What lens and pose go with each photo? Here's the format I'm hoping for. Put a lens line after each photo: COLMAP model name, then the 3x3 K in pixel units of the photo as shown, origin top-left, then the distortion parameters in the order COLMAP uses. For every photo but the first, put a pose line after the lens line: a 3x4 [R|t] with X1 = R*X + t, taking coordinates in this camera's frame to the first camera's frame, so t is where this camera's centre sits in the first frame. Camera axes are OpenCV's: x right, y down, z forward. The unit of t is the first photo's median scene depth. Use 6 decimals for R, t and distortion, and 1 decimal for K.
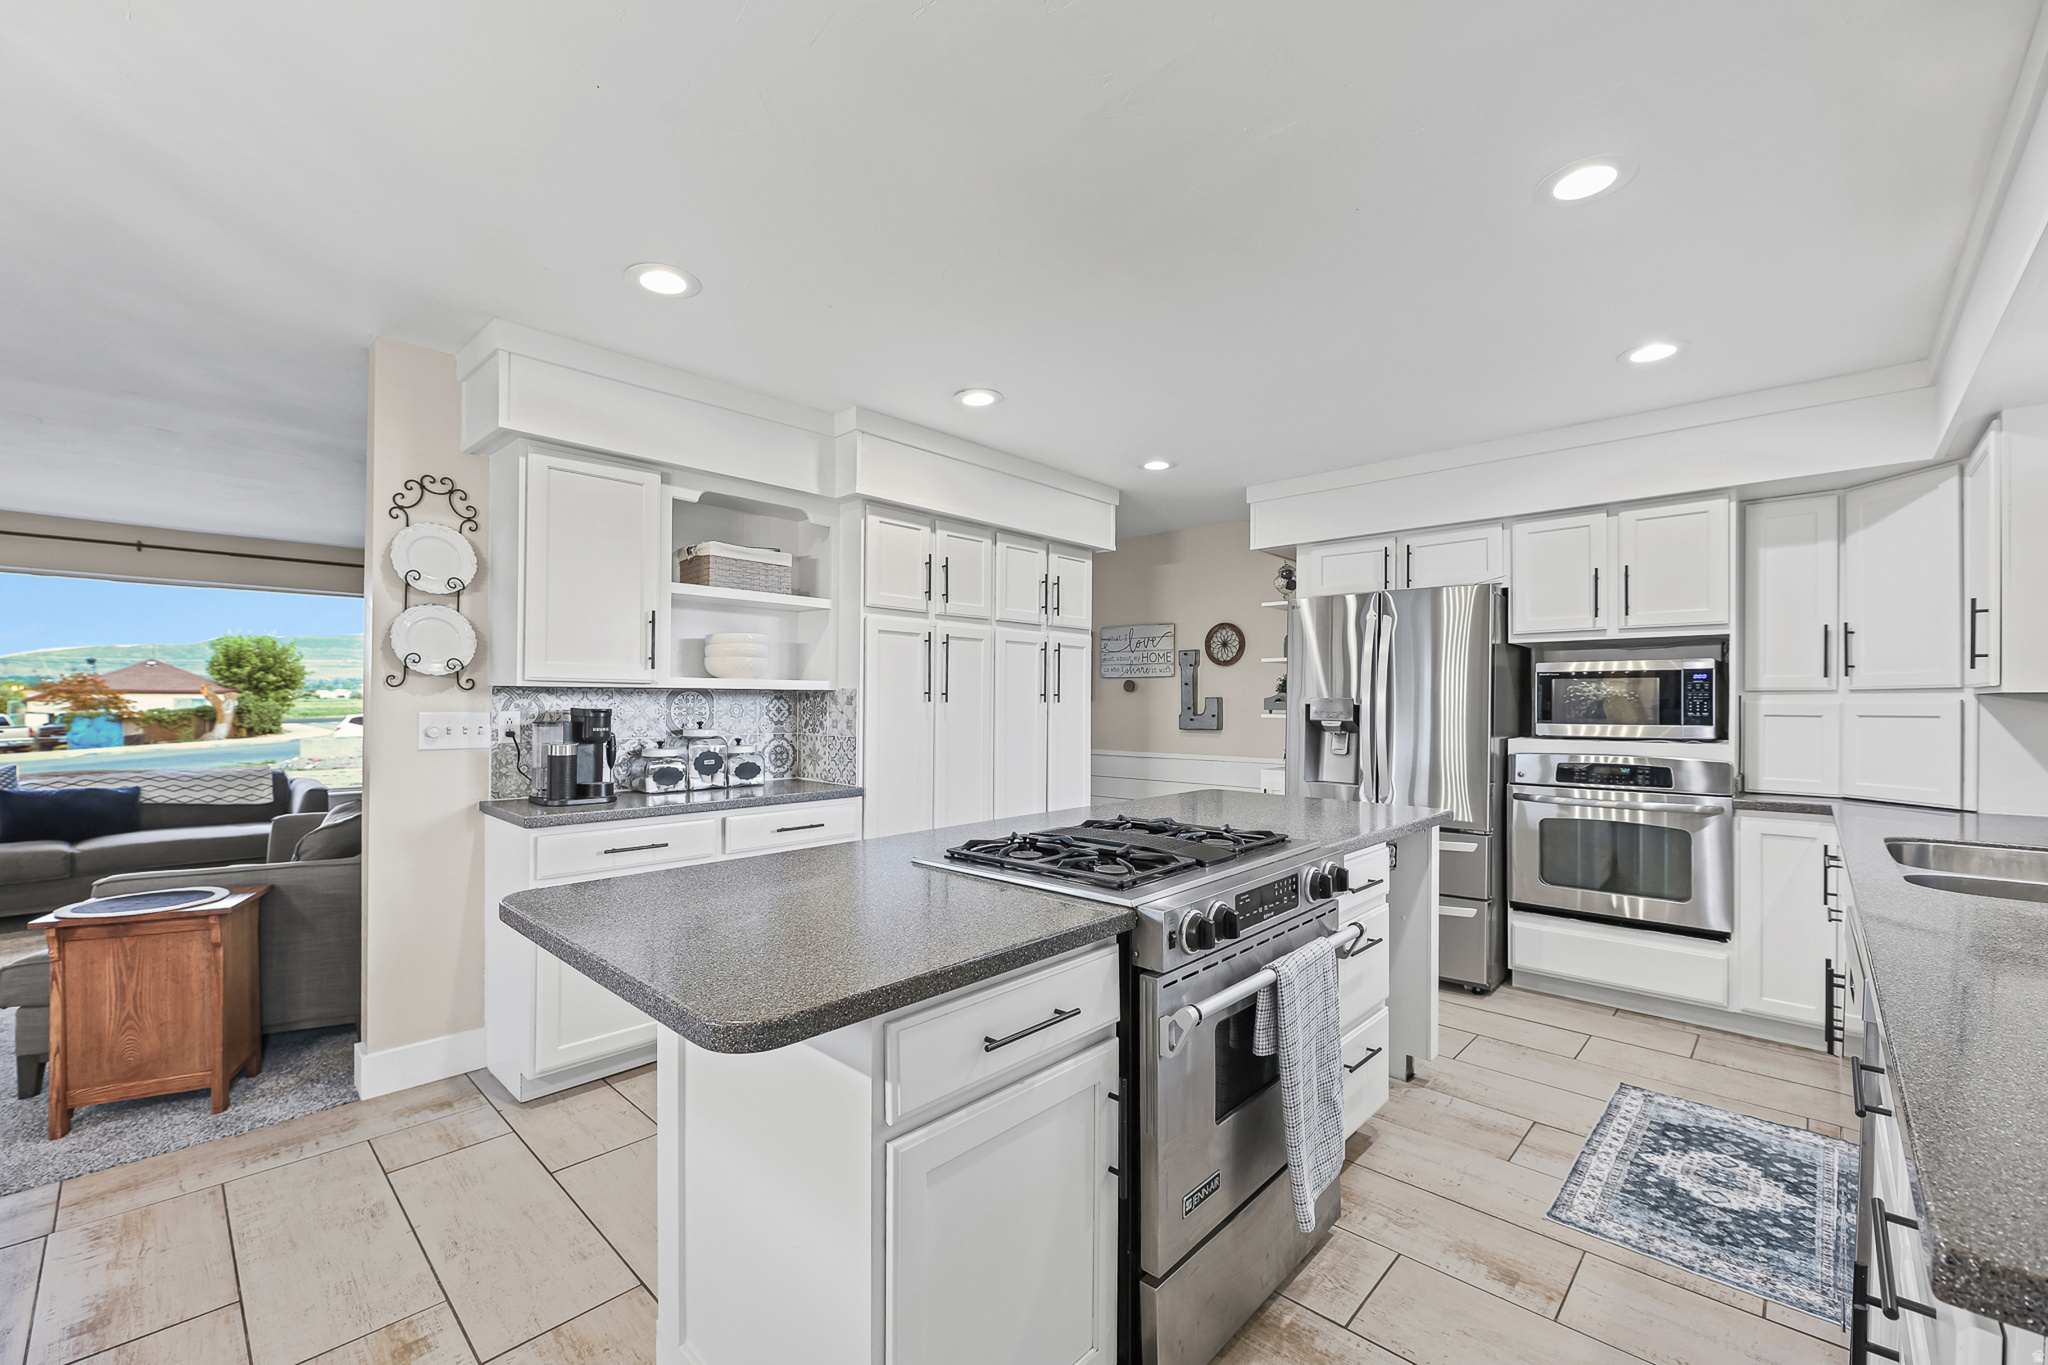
lens RADIAL K [[848.6, 0, 1017.3], [0, 848.6, 702.6], [0, 0, 1]] dist [-0.004888, -0.000926]
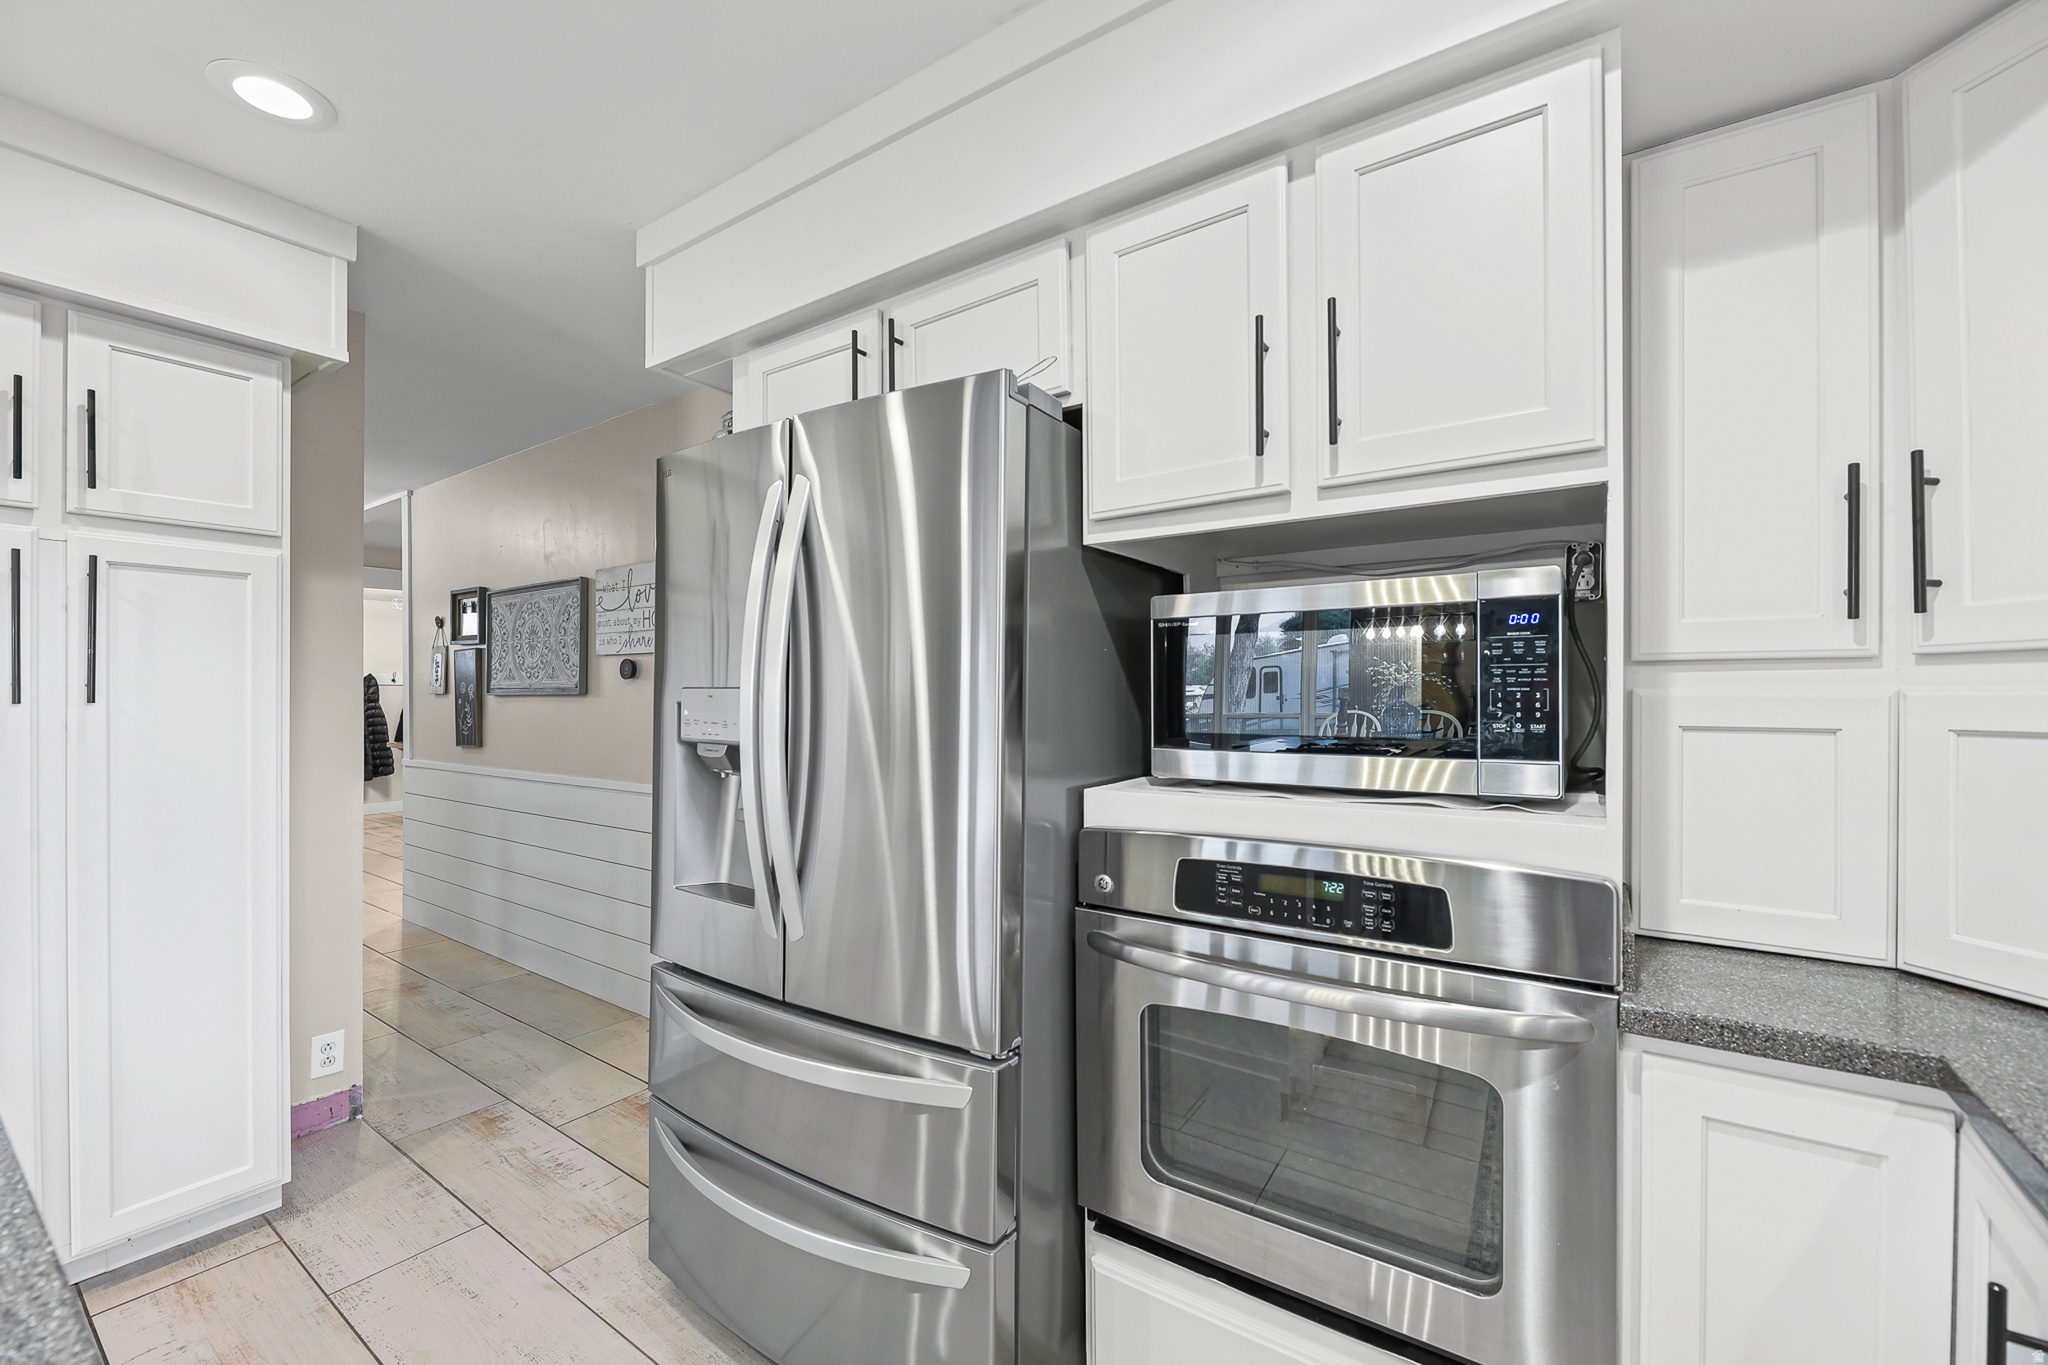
lens RADIAL K [[848.6, 0, 1042.5], [0, 848.6, 697.5], [0, 0, 1]] dist [-0.004888, -0.000926]
pose [[0.987829, -0.006806, 0.155393, 0.552237], [0.006458, 0.999975, 0.002743, -0.000771], [-0.155408, -0.001706, 0.987849, 0.679586]]
